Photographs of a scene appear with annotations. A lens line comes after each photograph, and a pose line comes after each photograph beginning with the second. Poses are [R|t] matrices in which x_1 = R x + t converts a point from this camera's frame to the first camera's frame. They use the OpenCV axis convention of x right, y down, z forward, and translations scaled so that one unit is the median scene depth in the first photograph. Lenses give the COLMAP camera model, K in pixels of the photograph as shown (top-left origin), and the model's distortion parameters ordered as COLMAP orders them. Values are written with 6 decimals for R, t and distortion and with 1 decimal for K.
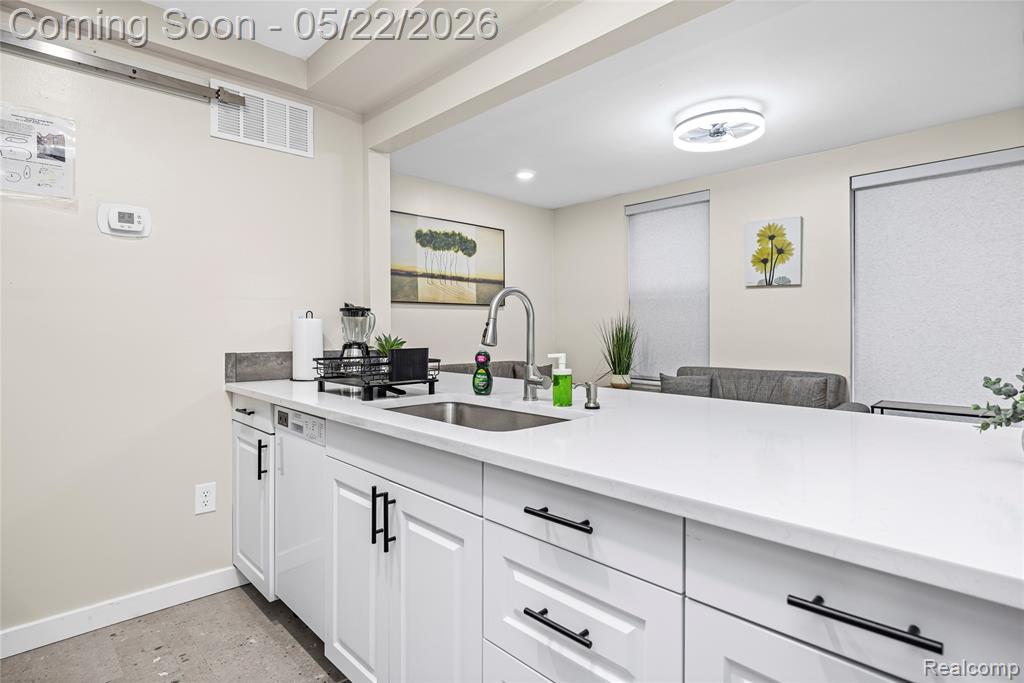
lens RADIAL K [[526.2, 0, 511.0], [0, 526.2, 326.7], [0, 0, 1]] dist [0.003463, -0.002896]
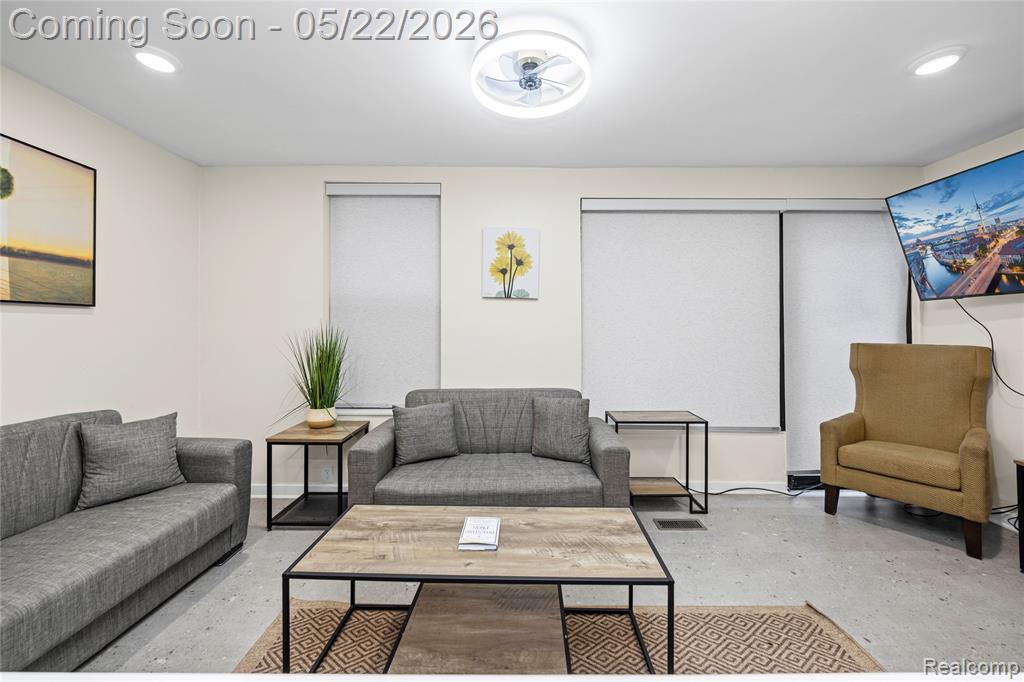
lens RADIAL K [[399.2, 0, 524.0], [0, 399.2, 325.1], [0, 0, 1]] dist [-0.007750, -0.000047]
pose [[0.689688, 0.010114, 0.724036, -0.003237], [-0.005379, 0.999946, -0.008844, -0.036823], [-0.724087, 0.002205, 0.689706, 0.761075]]
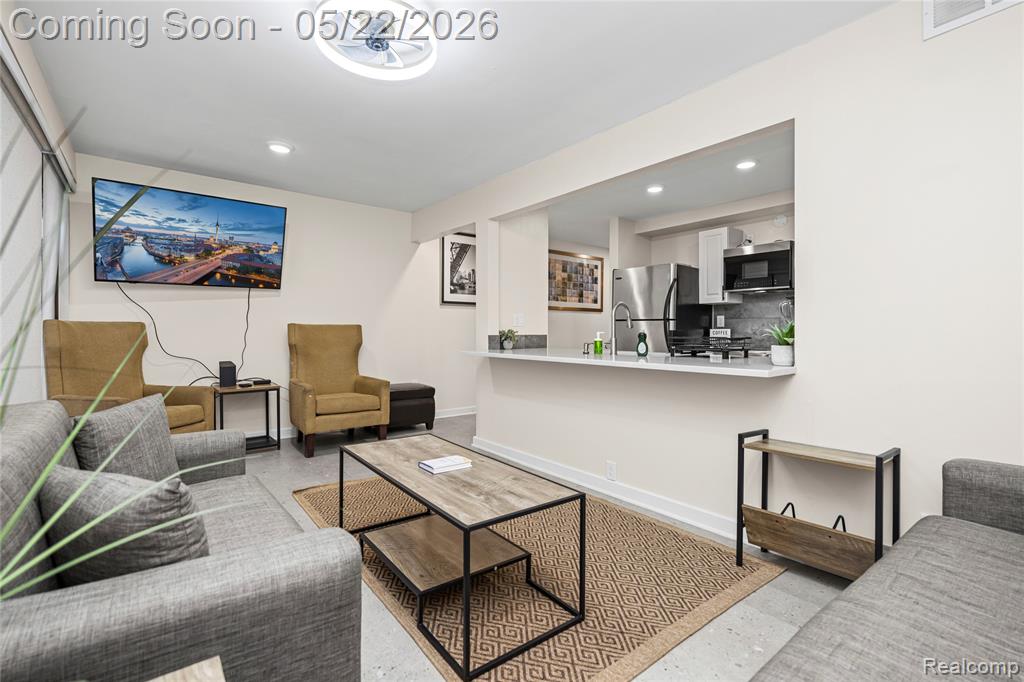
lens RADIAL K [[467.0, 0, 506.5], [0, 467.0, 331.8], [0, 0, 1]] dist [-0.002132, -0.000159]
pose [[-0.995007, 0.000184, 0.099807, 0.188273], [-0.000451, 0.999980, -0.006344, 0.040330], [-0.099806, -0.006357, -0.994987, 1.954756]]
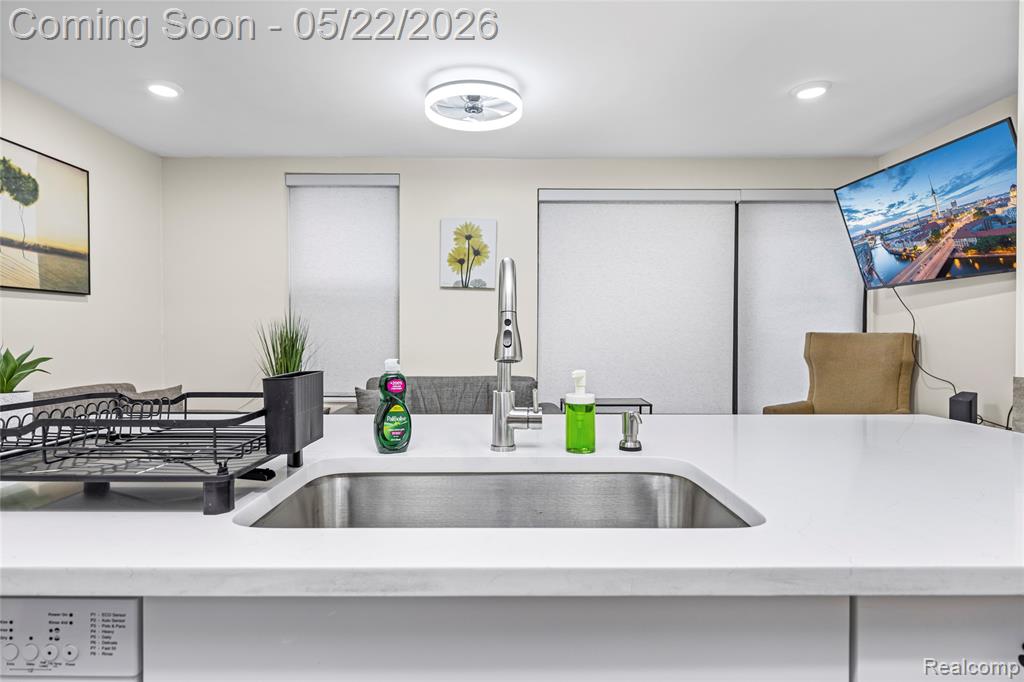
lens RADIAL K [[560.6, 0, 513.6], [0, 560.6, 336.7], [0, 0, 1]] dist [0.000563, -0.006797]
pose [[0.690326, -0.001902, 0.723496, -0.281914], [-0.005396, 0.999955, 0.007778, 0.003518], [-0.723478, -0.009273, 0.690285, 0.368590]]
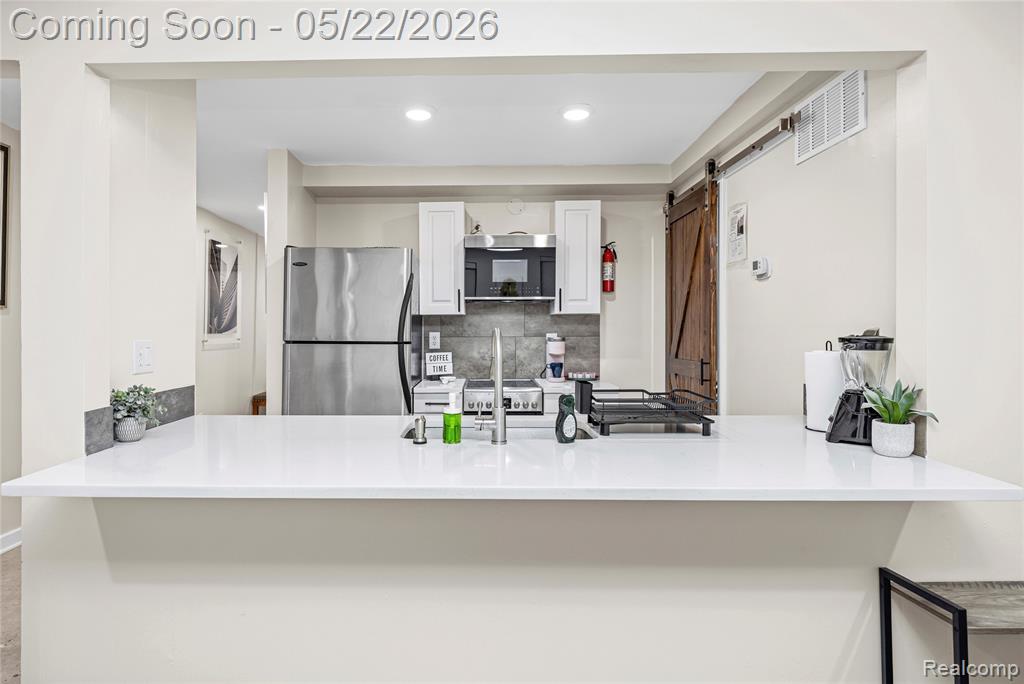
lens RADIAL K [[560.6, 0, 459.5], [0, 560.6, 322.4], [0, 0, 1]] dist [0.000563, -0.006797]
pose [[-0.725587, -0.002074, -0.688127, 0.535203], [0.007960, 0.999903, -0.011407, -0.048066], [0.688084, -0.013754, -0.725500, 1.136129]]
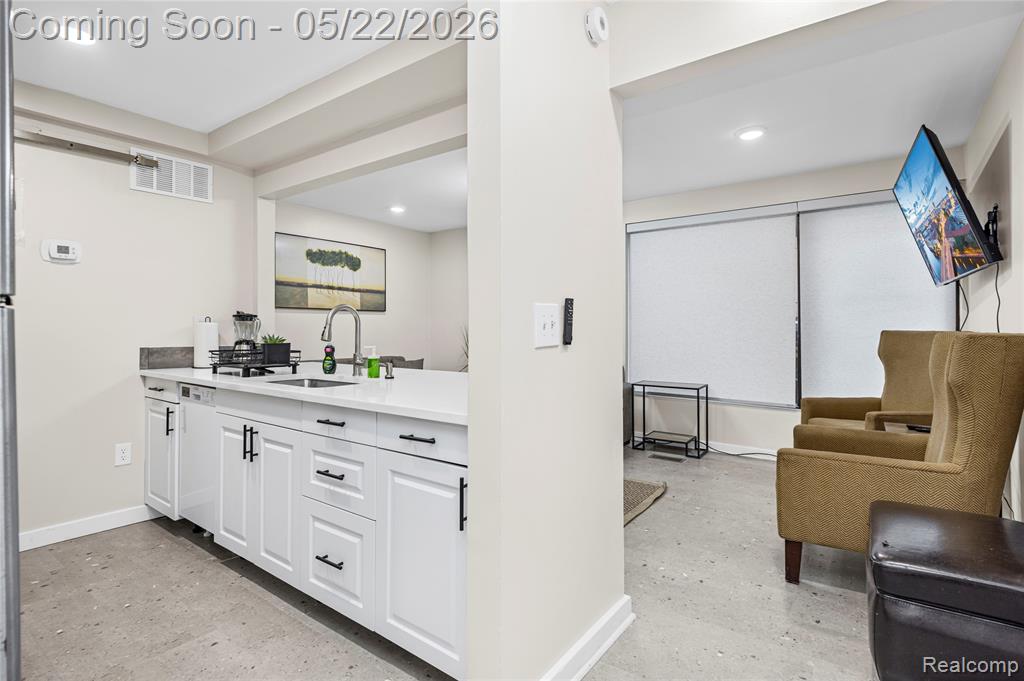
lens RADIAL K [[496.7, 0, 516.0], [0, 496.7, 322.8], [0, 0, 1]] dist [-0.004654, -0.001327]
pose [[0.984235, 0.005046, 0.176793, 0.162223], [-0.003197, 0.999937, -0.010745, -0.003465], [-0.176836, 0.010011, 0.984189, -0.372985]]
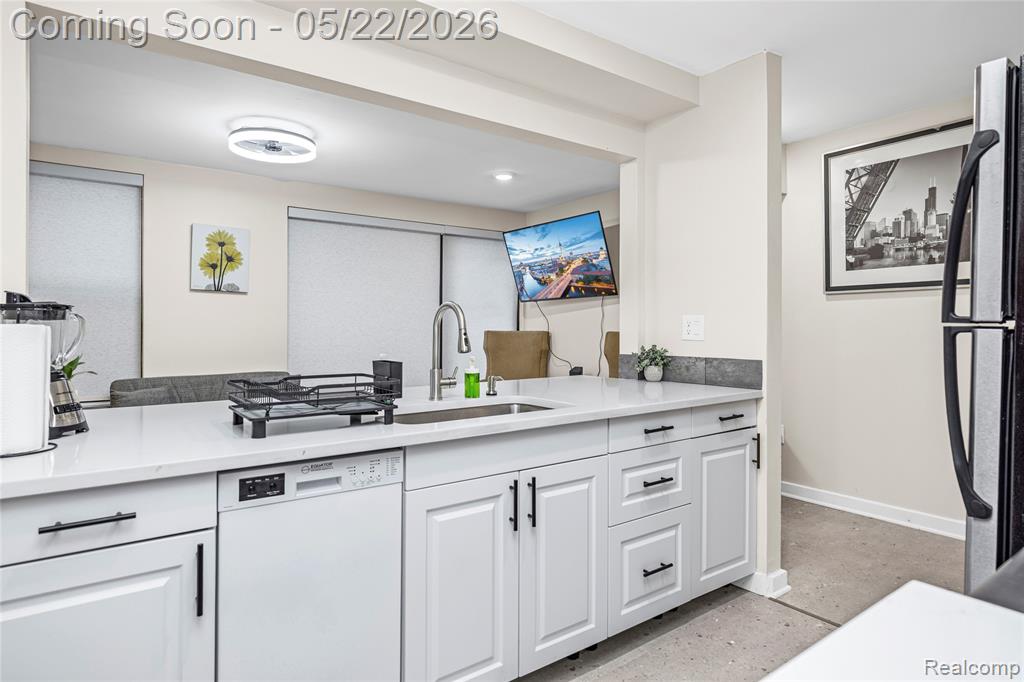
lens RADIAL K [[560.6, 0, 508.3], [0, 560.6, 324.1], [0, 0, 1]] dist [0.000563, -0.006797]
pose [[0.145430, 0.007163, 0.989343, -0.770711], [-0.001639, 0.999974, -0.006999, -0.011408], [-0.989367, -0.000603, 0.145438, 0.447237]]
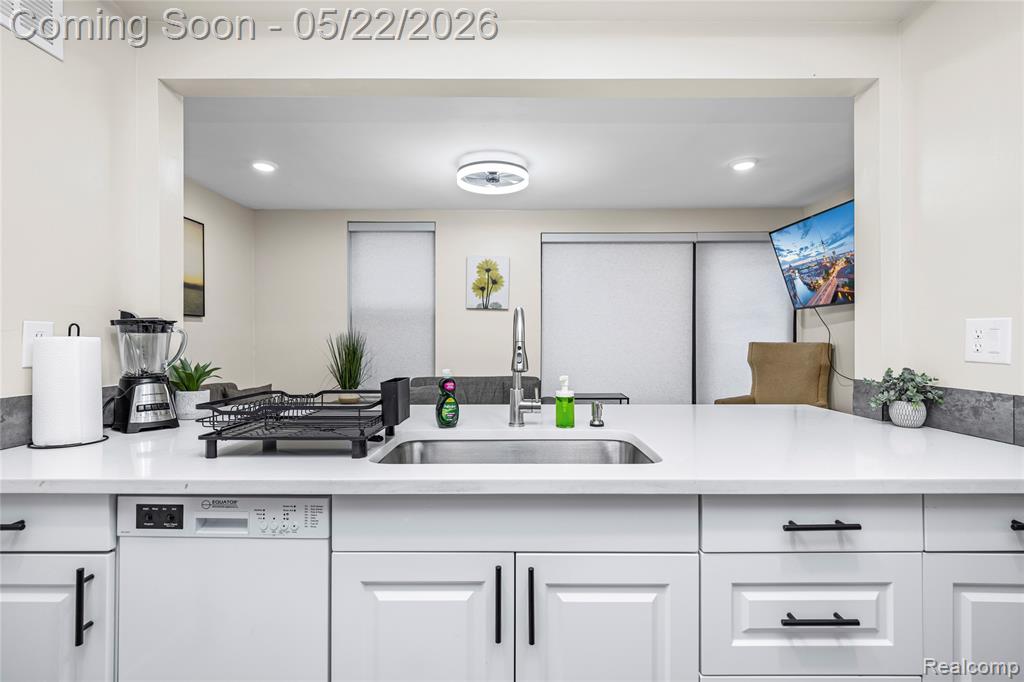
lens RADIAL K [[467.0, 0, 520.3], [0, 467.0, 339.2], [0, 0, 1]] dist [-0.002132, -0.000159]
pose [[0.693592, 0.000879, 0.720367, -0.383042], [-0.003311, 0.999993, 0.001967, -0.013341], [-0.720360, -0.003750, 0.693590, 0.272916]]
